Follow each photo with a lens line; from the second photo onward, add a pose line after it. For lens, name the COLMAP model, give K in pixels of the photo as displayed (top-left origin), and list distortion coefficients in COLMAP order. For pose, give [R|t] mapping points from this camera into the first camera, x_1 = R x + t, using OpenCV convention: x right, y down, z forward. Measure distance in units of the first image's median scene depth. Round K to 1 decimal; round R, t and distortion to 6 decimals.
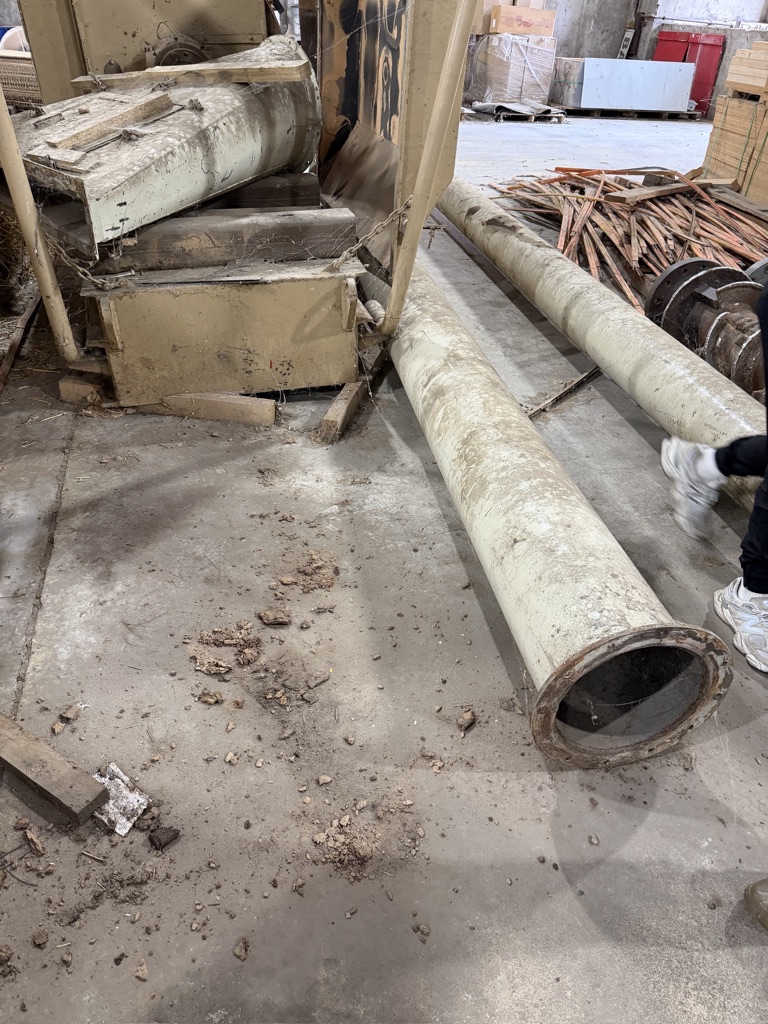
lens RADIAL K [[703.4, 0, 386.7], [0, 703.4, 515.8], [0, 0, 1]] dist [0.036636, -0.061974]
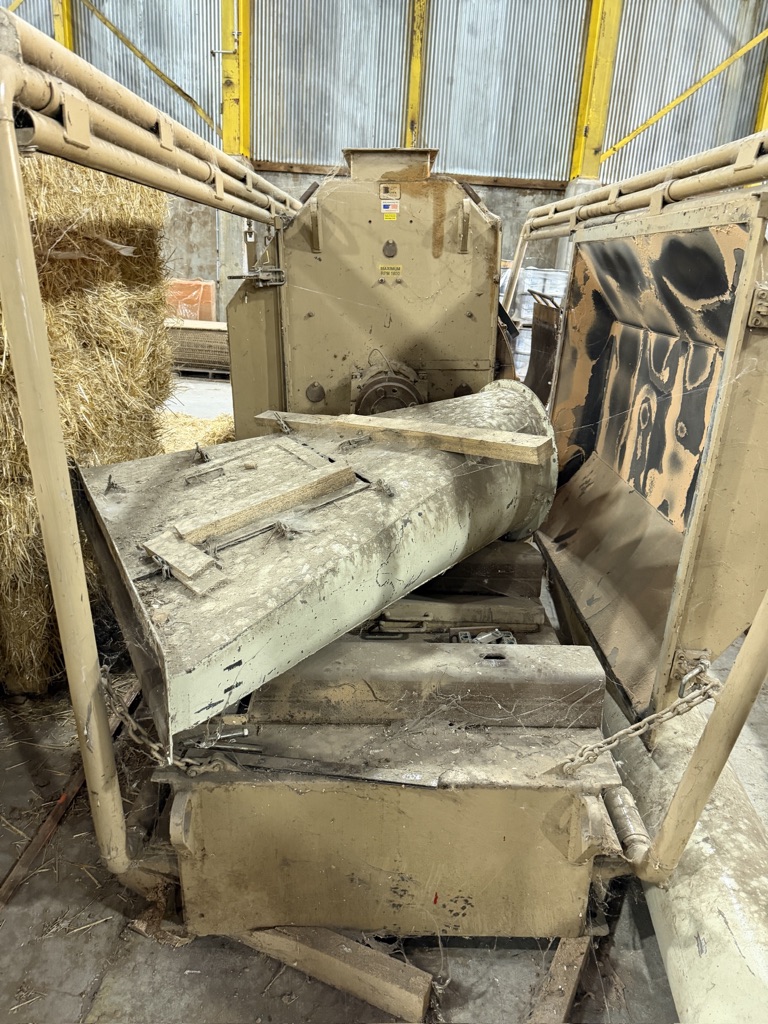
lens RADIAL K [[715.7, 0, 388.5], [0, 715.7, 512.1], [0, 0, 1]] dist [0.086606, -0.139714]
pose [[0.961608, 0.086706, -0.260370, -0.076108], [-0.163642, 0.942808, -0.290403, -0.349182], [0.220300, 0.321861, 0.920800, 0.343216]]
